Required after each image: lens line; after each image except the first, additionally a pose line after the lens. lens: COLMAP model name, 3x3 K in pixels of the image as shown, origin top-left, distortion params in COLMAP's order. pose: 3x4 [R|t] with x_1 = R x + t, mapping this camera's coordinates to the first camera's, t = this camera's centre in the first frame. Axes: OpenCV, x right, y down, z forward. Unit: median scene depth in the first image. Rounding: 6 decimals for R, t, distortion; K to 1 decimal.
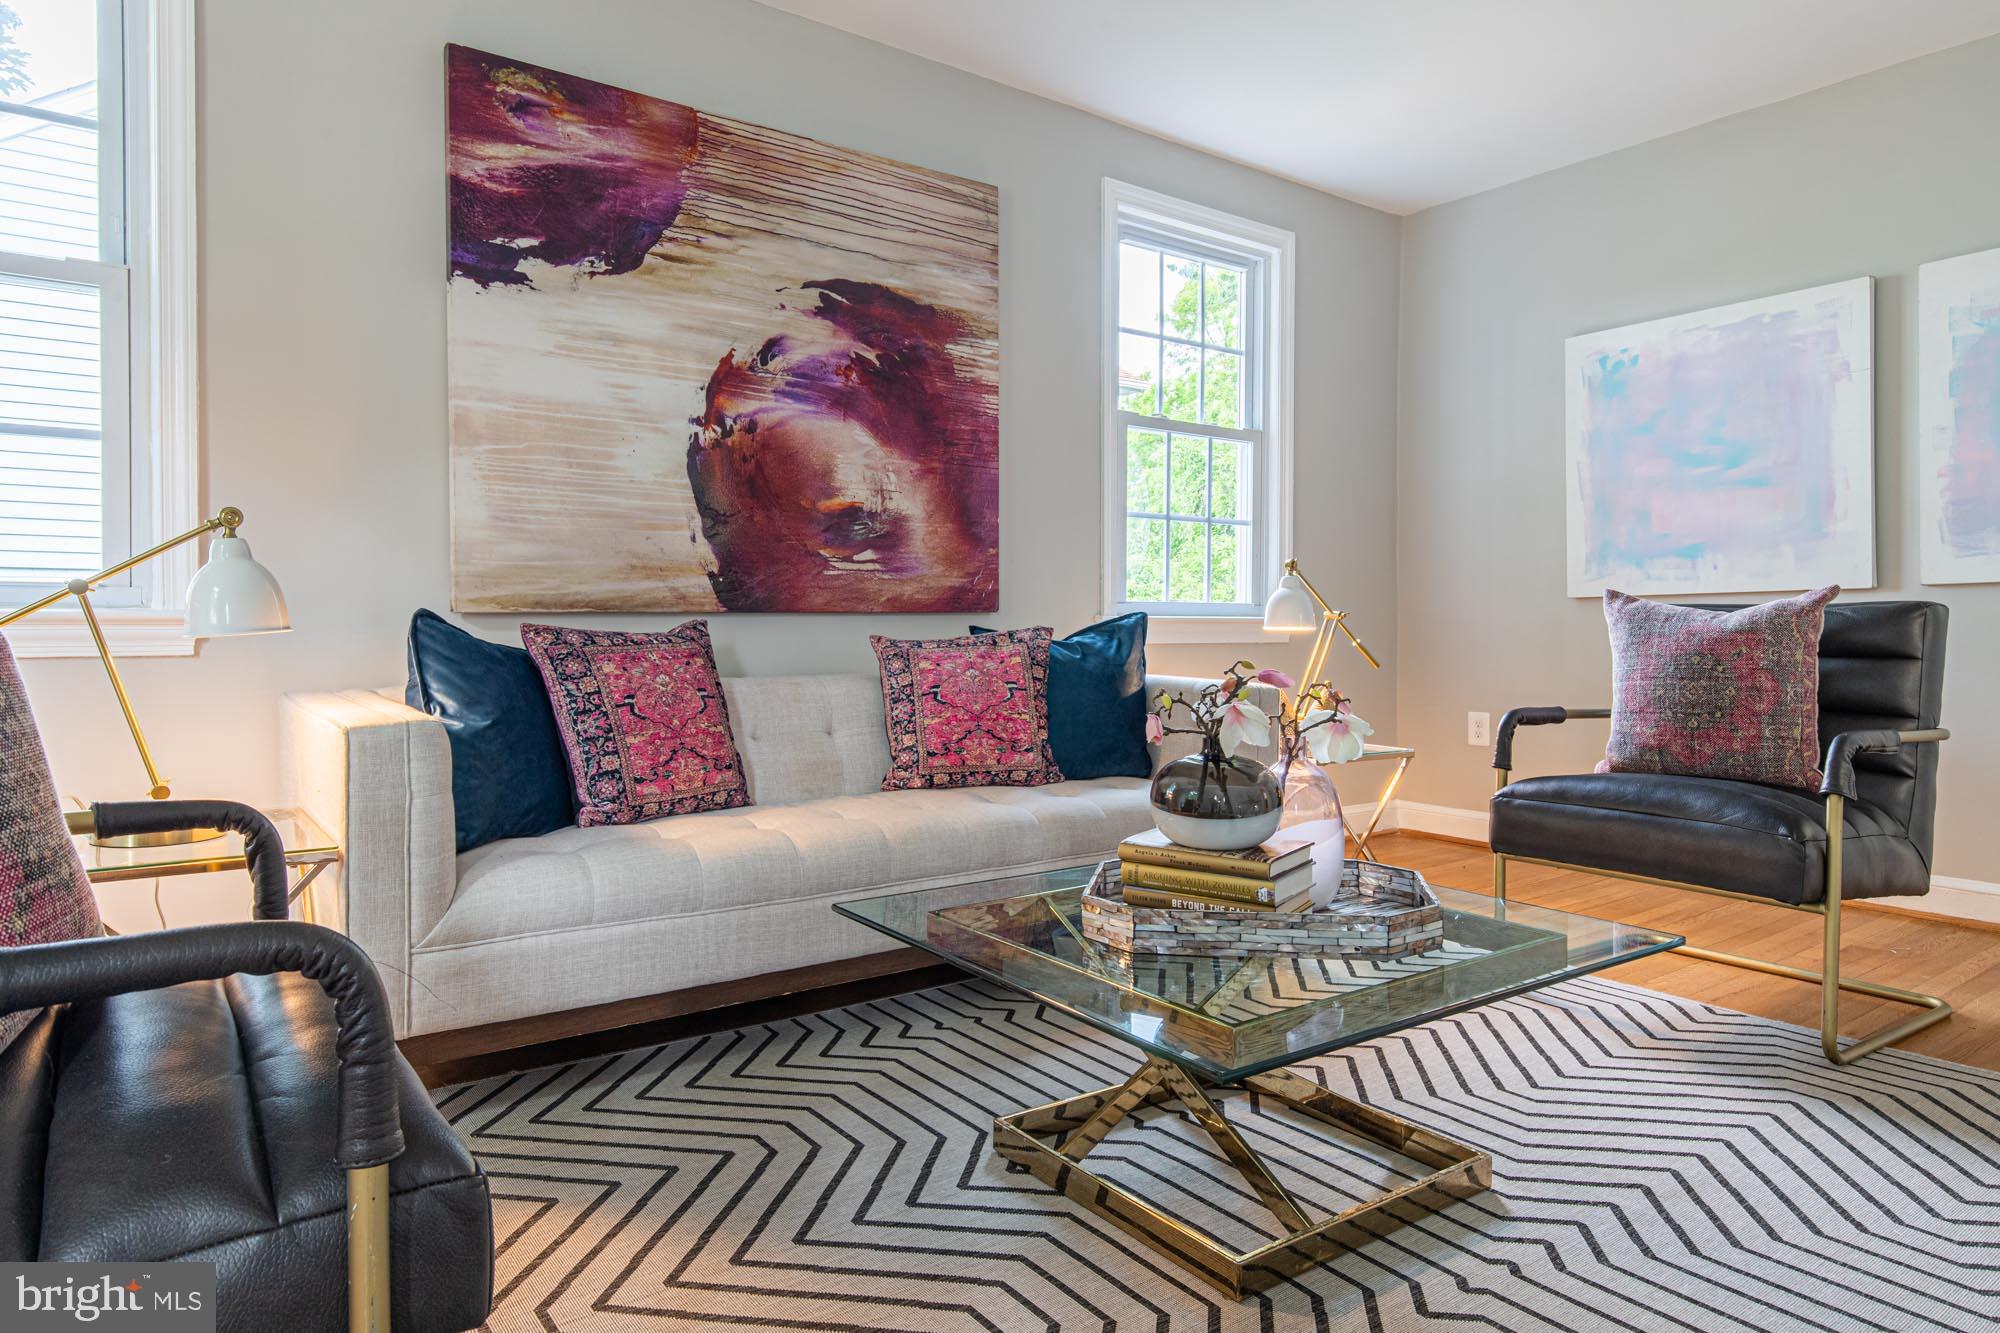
lens RADIAL K [[1181.1, 0, 900.6], [0, 1181.1, 634.7], [0, 0, 1]] dist [0.006156, -0.001264]
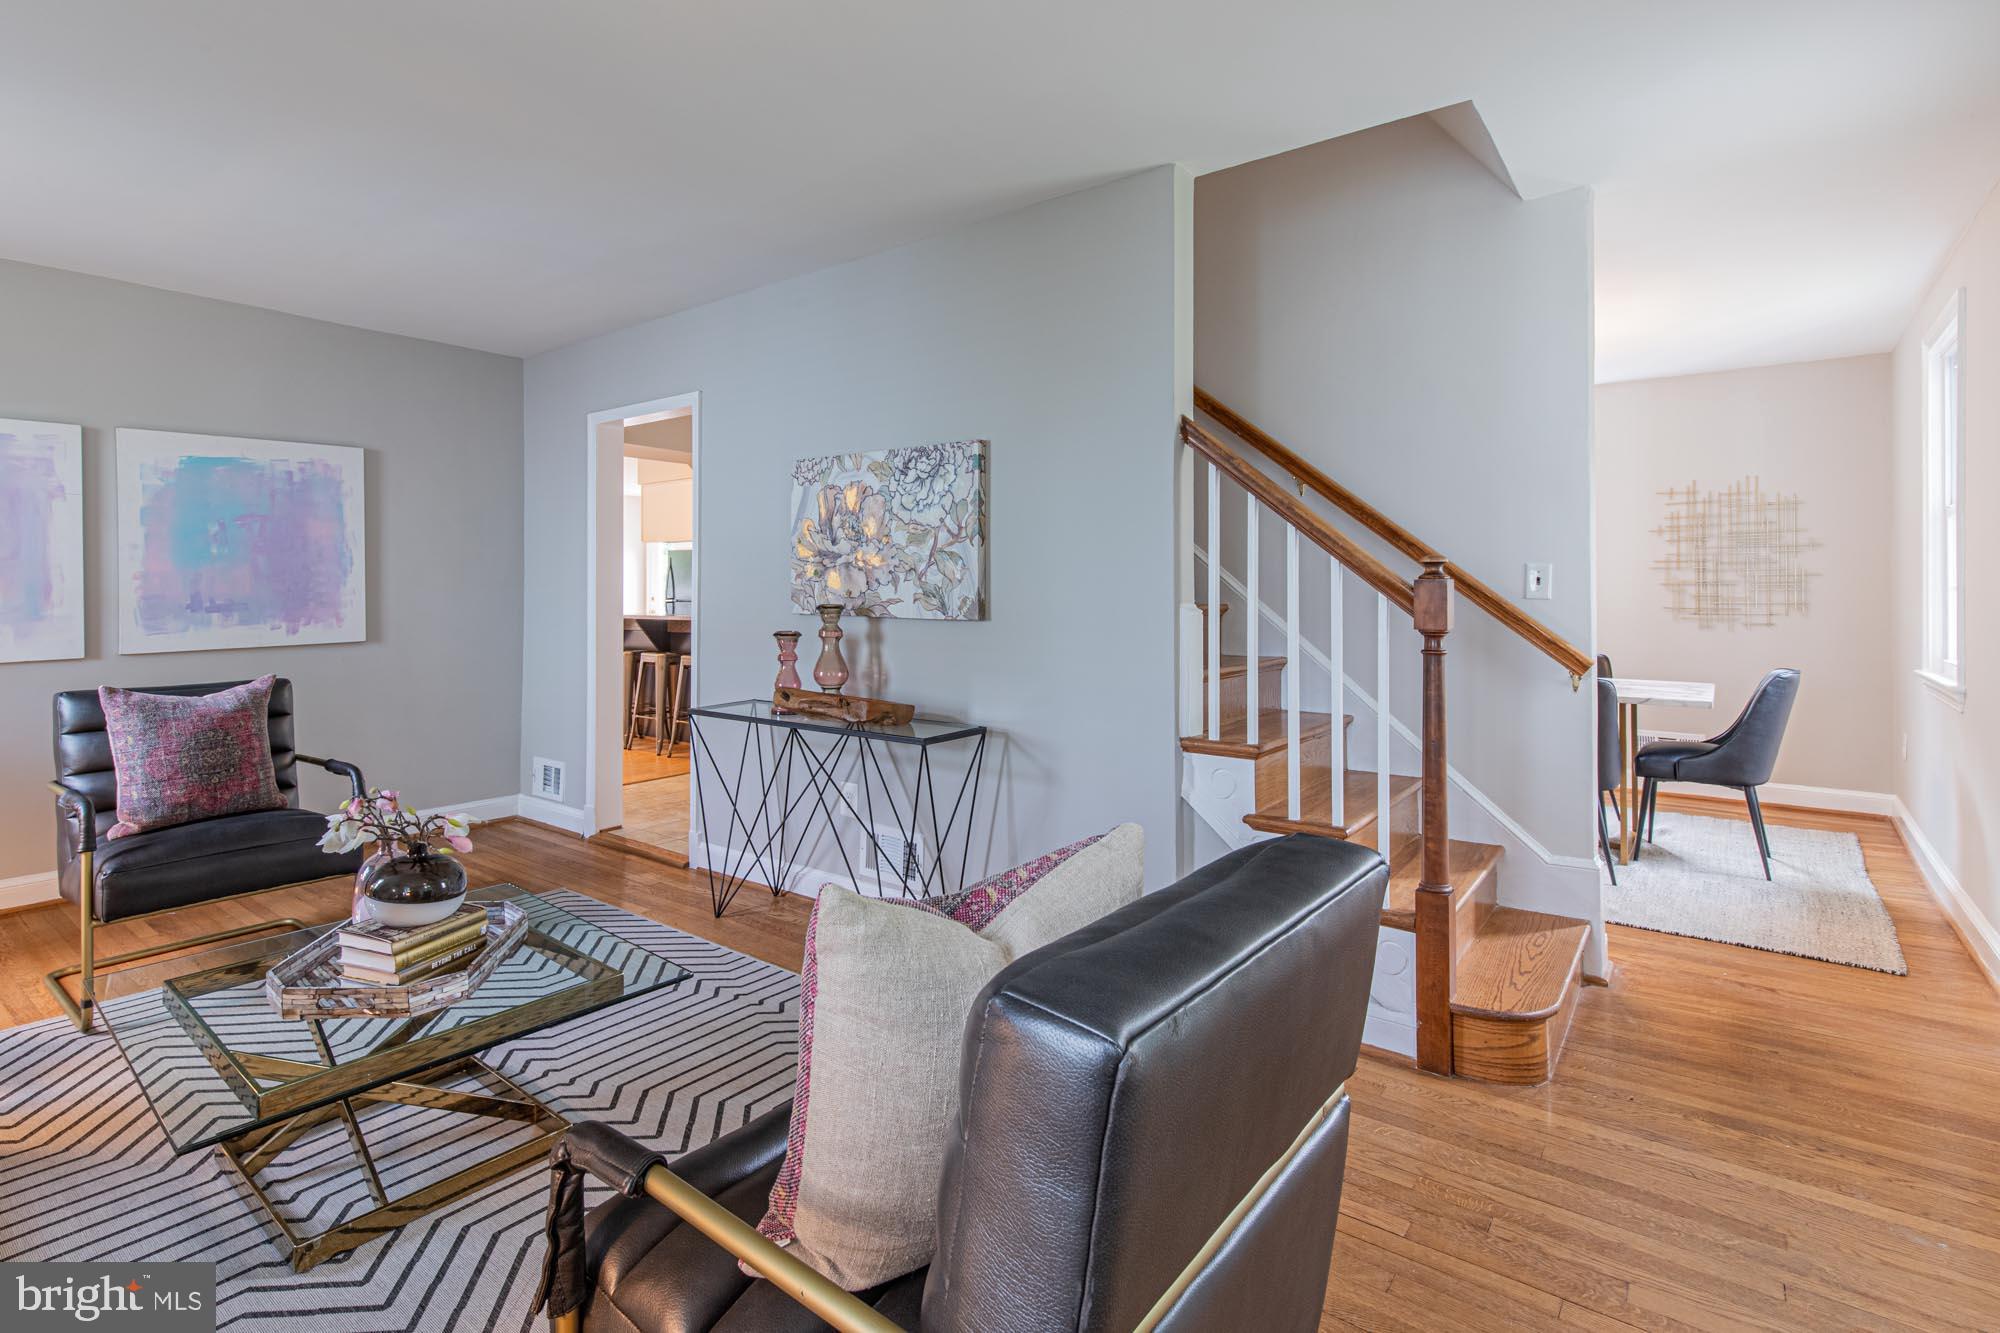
lens RADIAL K [[915.0, 0, 1012.0], [0, 915.0, 588.9], [0, 0, 1]] dist [0.012171, -0.000487]
pose [[-0.306140, 0.005792, 0.951969, -0.691293], [0.010654, 0.999940, -0.002658, -0.144011], [-0.951927, 0.009329, -0.306183, 0.445362]]
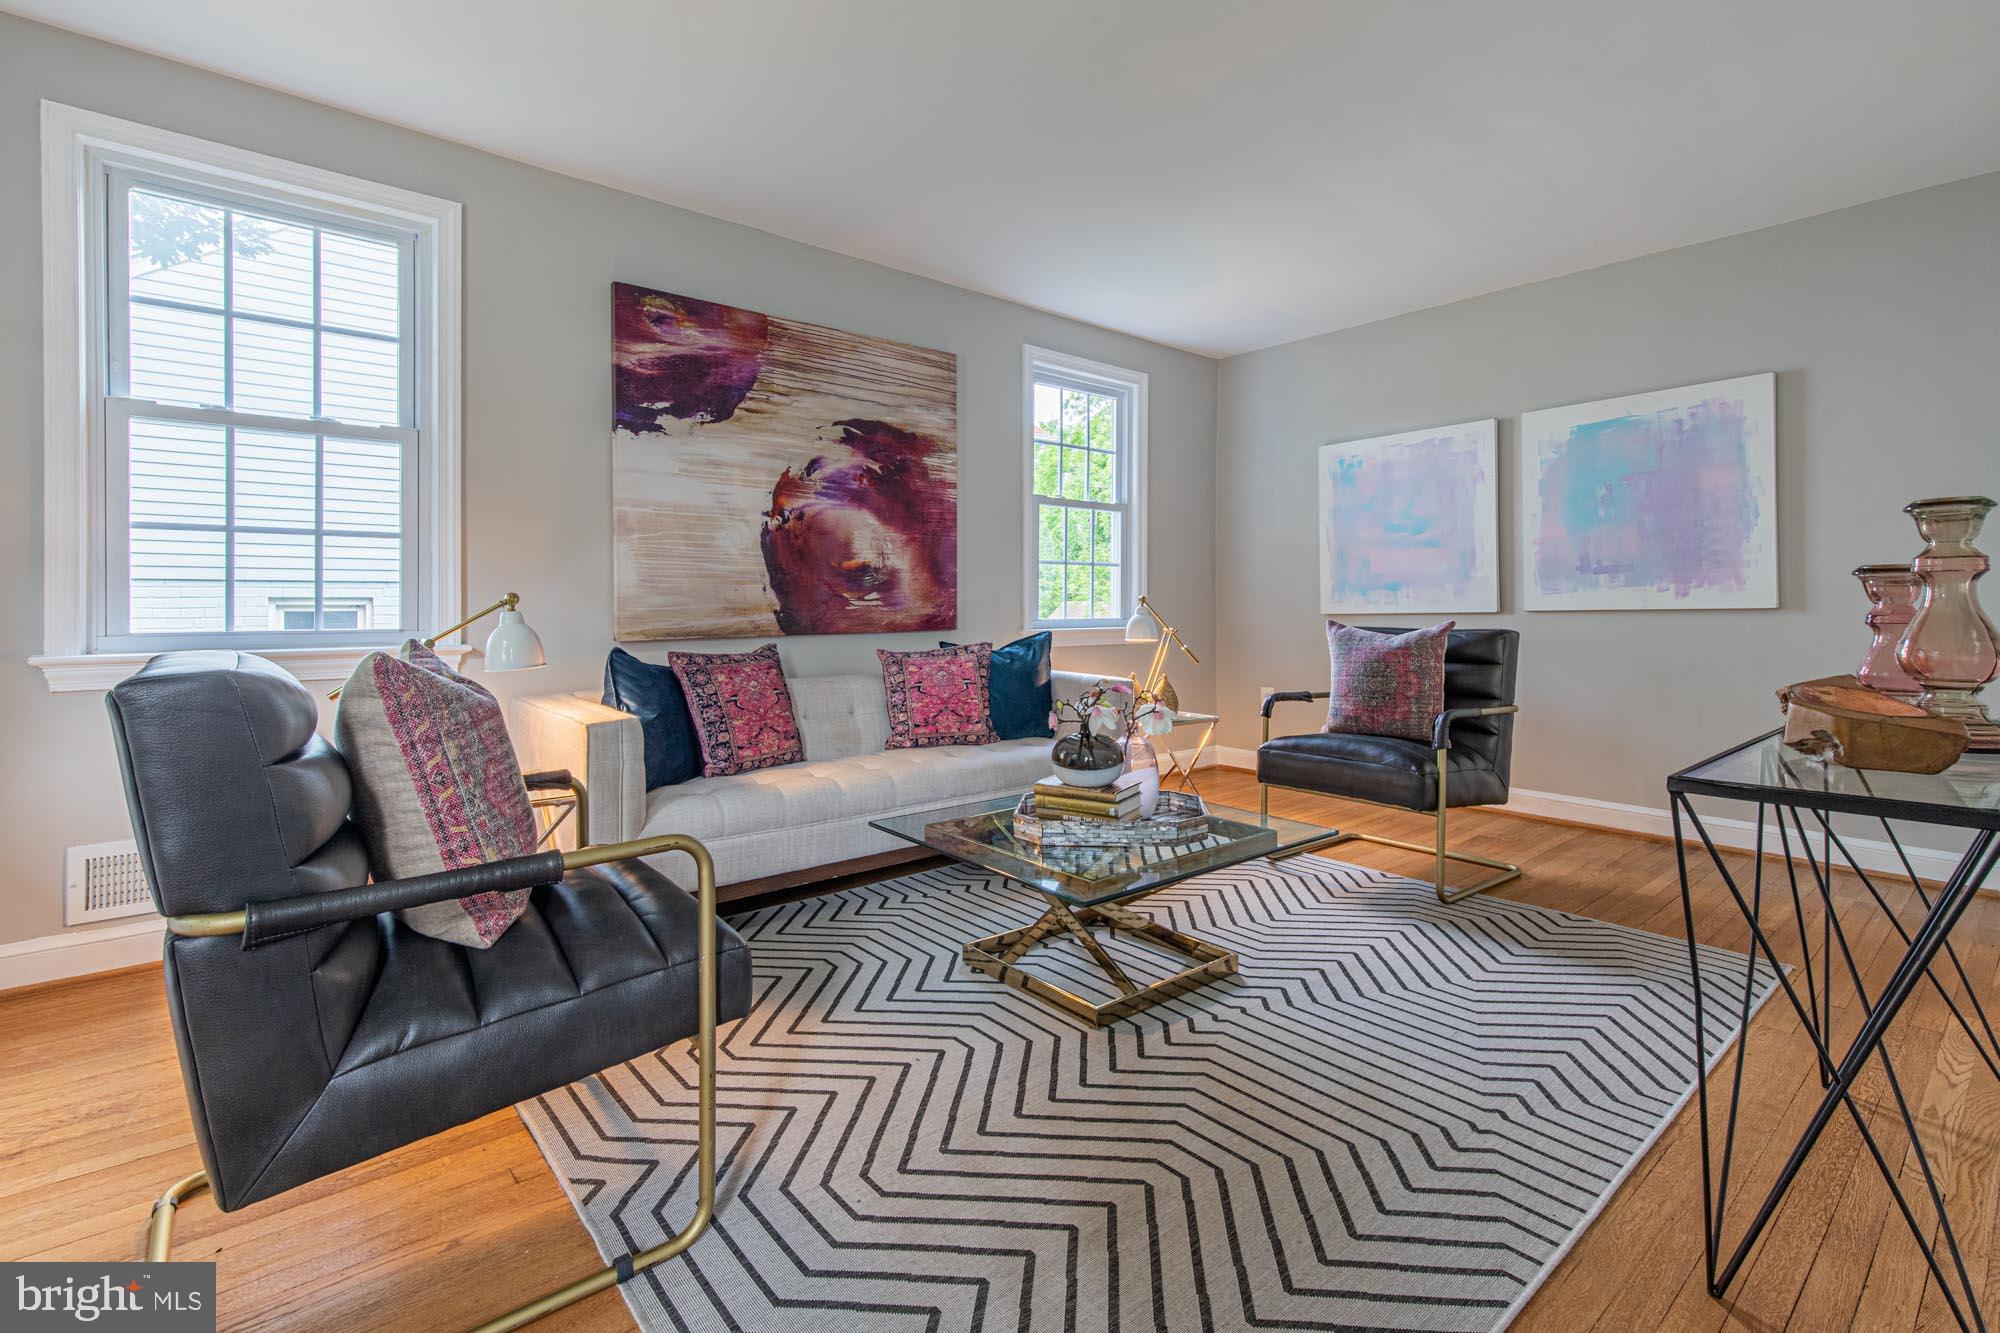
lens RADIAL K [[915.0, 0, 946.1], [0, 915.0, 603.7], [0, 0, 1]] dist [0.012171, -0.000487]
pose [[0.996297, 0.000258, 0.085981, -0.044205], [0.000528, 0.999958, -0.009110, -0.055737], [-0.085979, 0.009121, 0.996255, -0.245916]]
